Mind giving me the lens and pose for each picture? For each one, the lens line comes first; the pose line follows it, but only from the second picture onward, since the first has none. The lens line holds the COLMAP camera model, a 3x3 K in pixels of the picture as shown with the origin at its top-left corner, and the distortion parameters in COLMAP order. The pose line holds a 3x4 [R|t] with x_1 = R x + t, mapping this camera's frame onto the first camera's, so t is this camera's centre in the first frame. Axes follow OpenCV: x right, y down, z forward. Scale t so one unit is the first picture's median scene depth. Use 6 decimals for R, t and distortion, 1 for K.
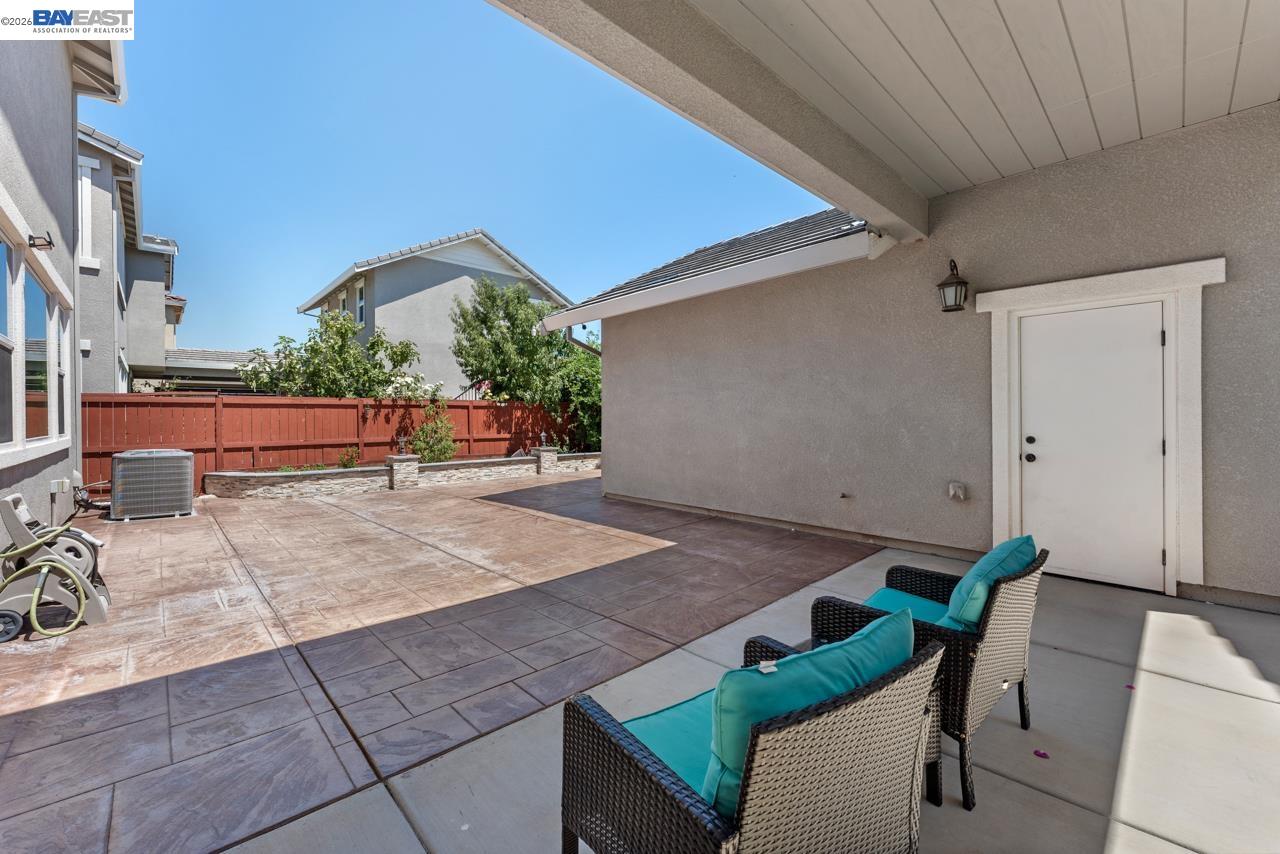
lens RADIAL K [[525.7, 0, 633.1], [0, 525.7, 416.1], [0, 0, 1]] dist [-0.005312, 0.002093]
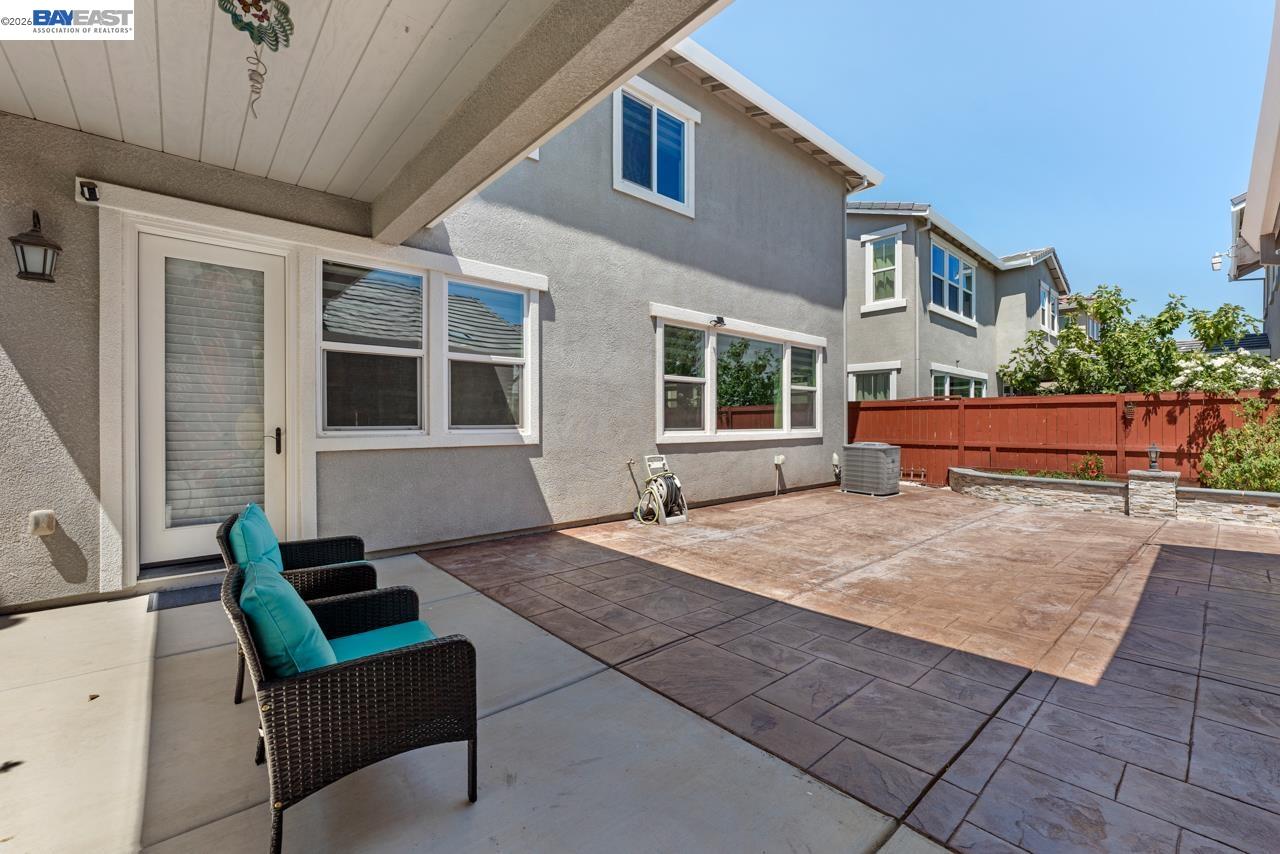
lens RADIAL K [[525.7, 0, 632.0], [0, 525.7, 426.9], [0, 0, 1]] dist [-0.005312, 0.002093]
pose [[-0.039956, 0.017142, -0.999054, 0.657266], [0.002421, 0.999852, 0.017059, 0.000675], [0.999199, -0.001737, -0.039992, 0.703141]]
